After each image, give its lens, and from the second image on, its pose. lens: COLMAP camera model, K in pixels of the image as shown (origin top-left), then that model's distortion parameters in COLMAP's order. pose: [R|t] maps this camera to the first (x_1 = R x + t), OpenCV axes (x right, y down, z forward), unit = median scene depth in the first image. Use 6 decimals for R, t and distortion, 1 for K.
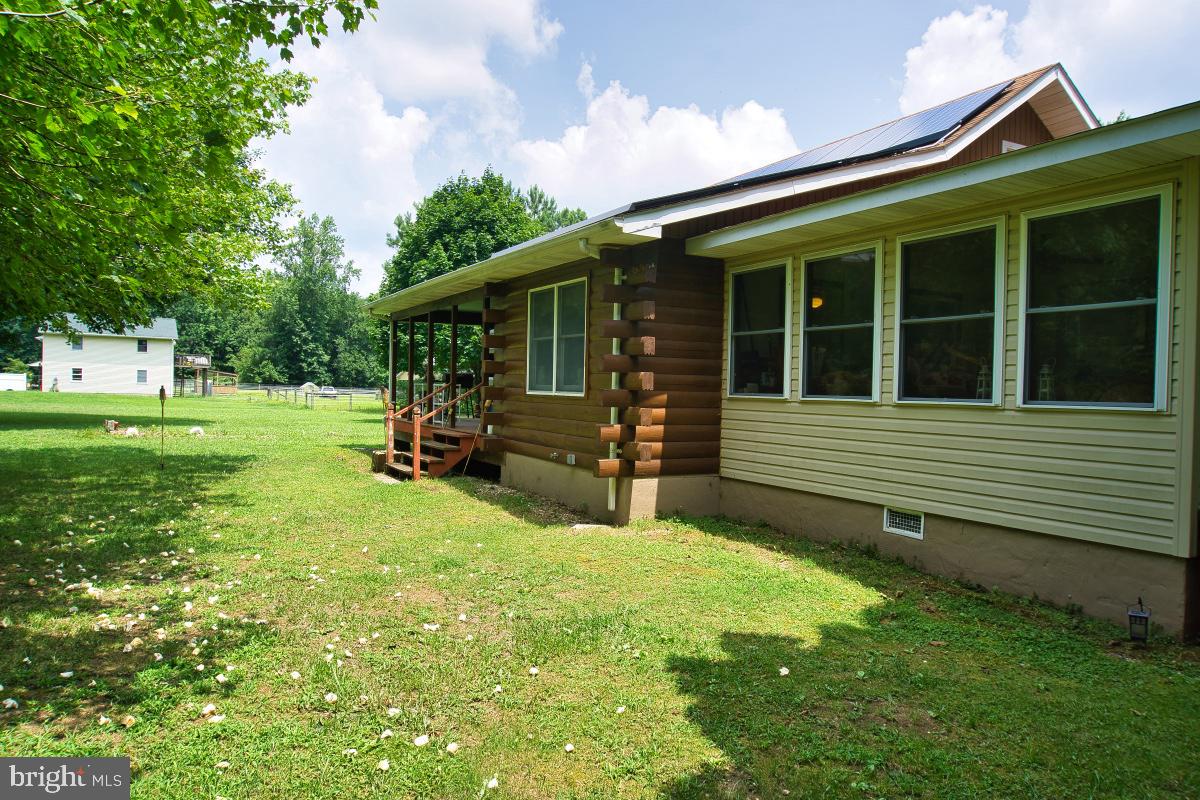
lens RADIAL K [[778.7, 0, 595.4], [0, 778.7, 398.6], [0, 0, 1]] dist [-0.018420, -0.001396]
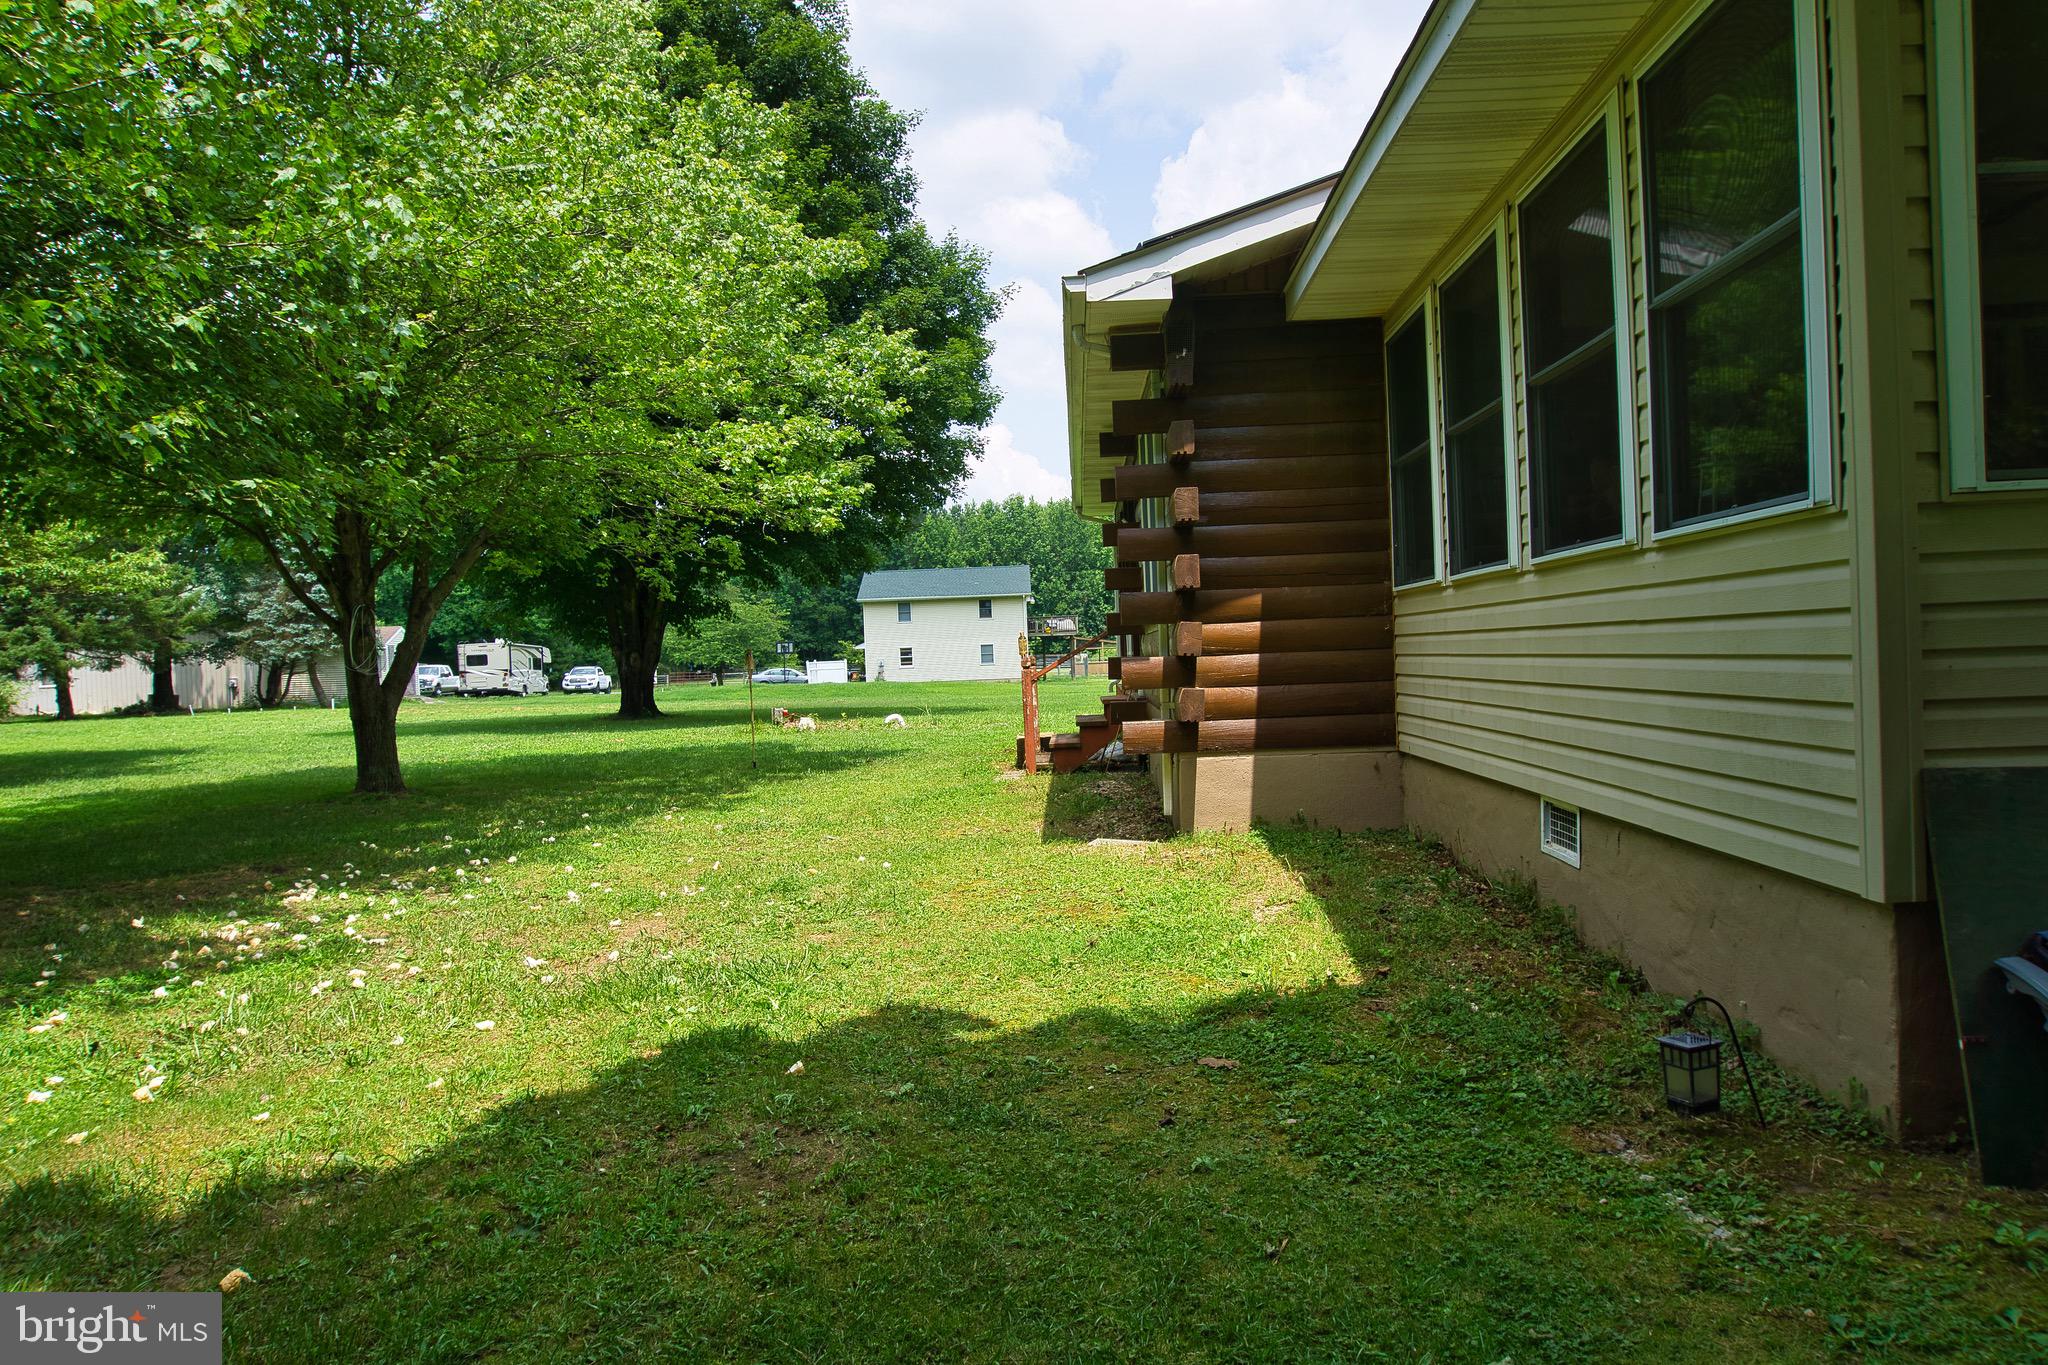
lens RADIAL K [[1329.0, 0, 1016.1], [0, 1329.0, 680.1], [0, 0, 1]] dist [-0.018420, -0.001396]
pose [[0.845203, -0.048014, -0.532284, 0.425227], [0.050632, 0.998670, -0.009687, 0.052126], [0.532042, -0.018764, 0.846510, 0.158093]]
